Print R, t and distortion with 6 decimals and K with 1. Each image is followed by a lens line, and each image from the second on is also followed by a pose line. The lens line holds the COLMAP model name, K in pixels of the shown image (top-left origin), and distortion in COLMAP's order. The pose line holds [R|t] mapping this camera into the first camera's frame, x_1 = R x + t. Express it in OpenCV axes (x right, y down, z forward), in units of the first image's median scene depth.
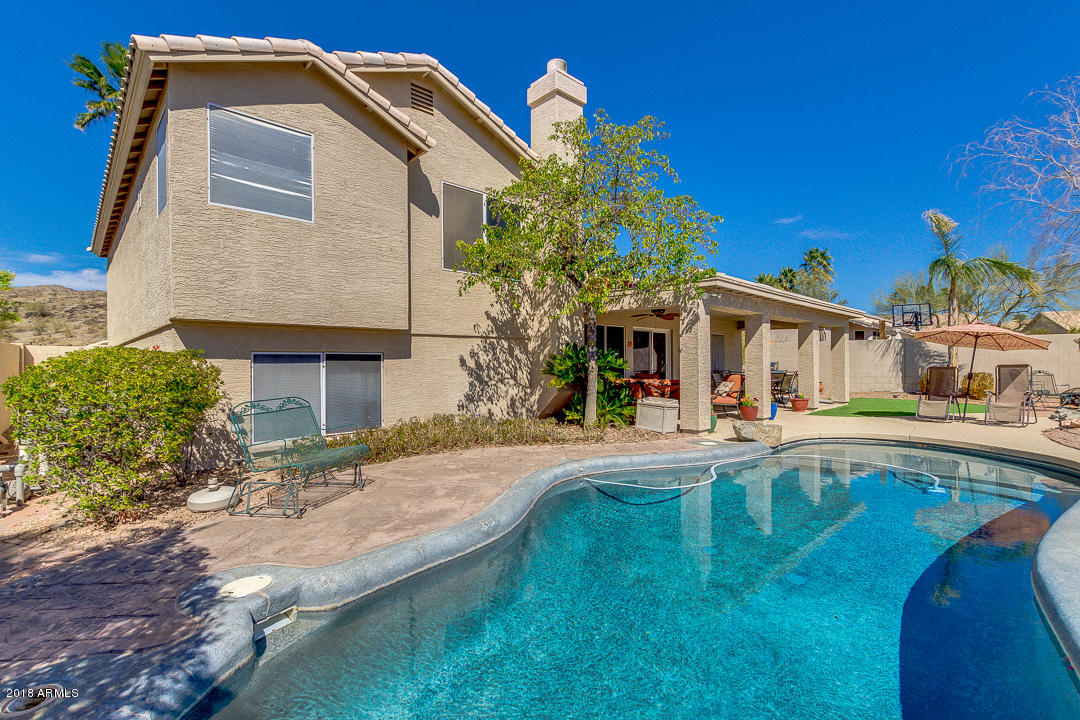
lens RADIAL K [[494.4, 0, 540.7], [0, 494.4, 360.7], [0, 0, 1]] dist [0.002356, -0.002658]
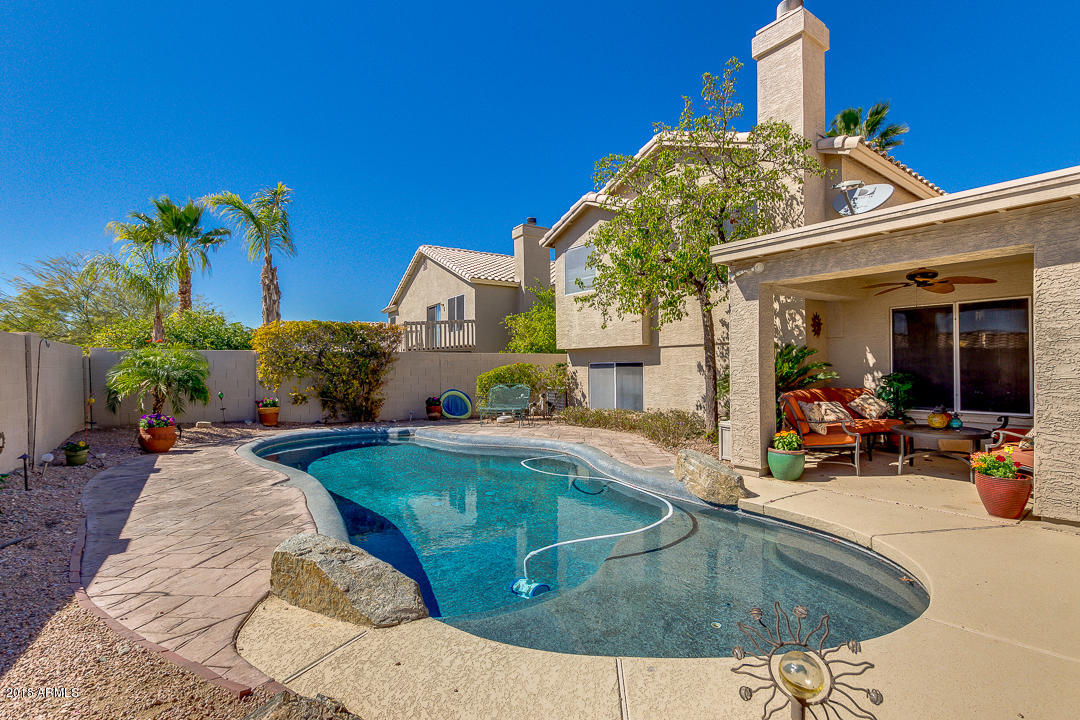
lens RADIAL K [[494.4, 0, 542.0], [0, 494.4, 364.0], [0, 0, 1]] dist [0.002356, -0.002658]
pose [[-0.123697, -0.003491, -0.992314, 1.174707], [0.011349, 0.999923, -0.004932, -0.003988], [0.992255, -0.011872, -0.123648, 0.899868]]
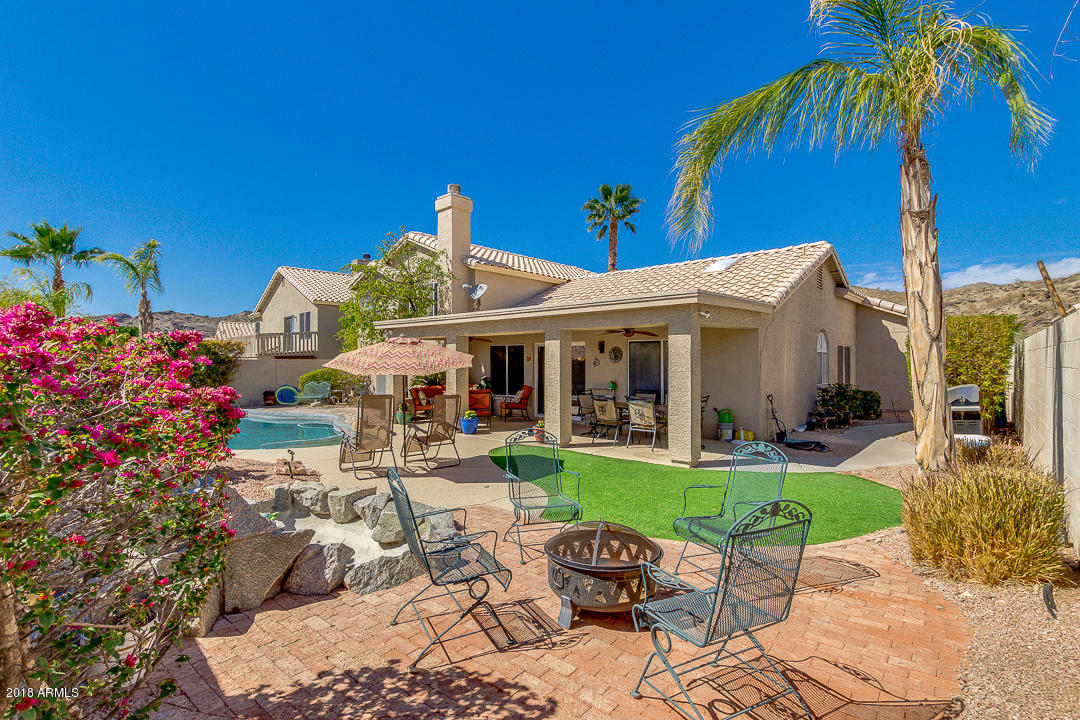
lens RADIAL K [[494.4, 0, 536.3], [0, 494.4, 362.7], [0, 0, 1]] dist [0.002356, -0.002658]
pose [[0.058349, 0.004924, -0.998284, 2.277482], [0.001195, 0.999987, 0.005002, -0.060183], [0.998296, -0.001485, 0.058343, 1.631216]]
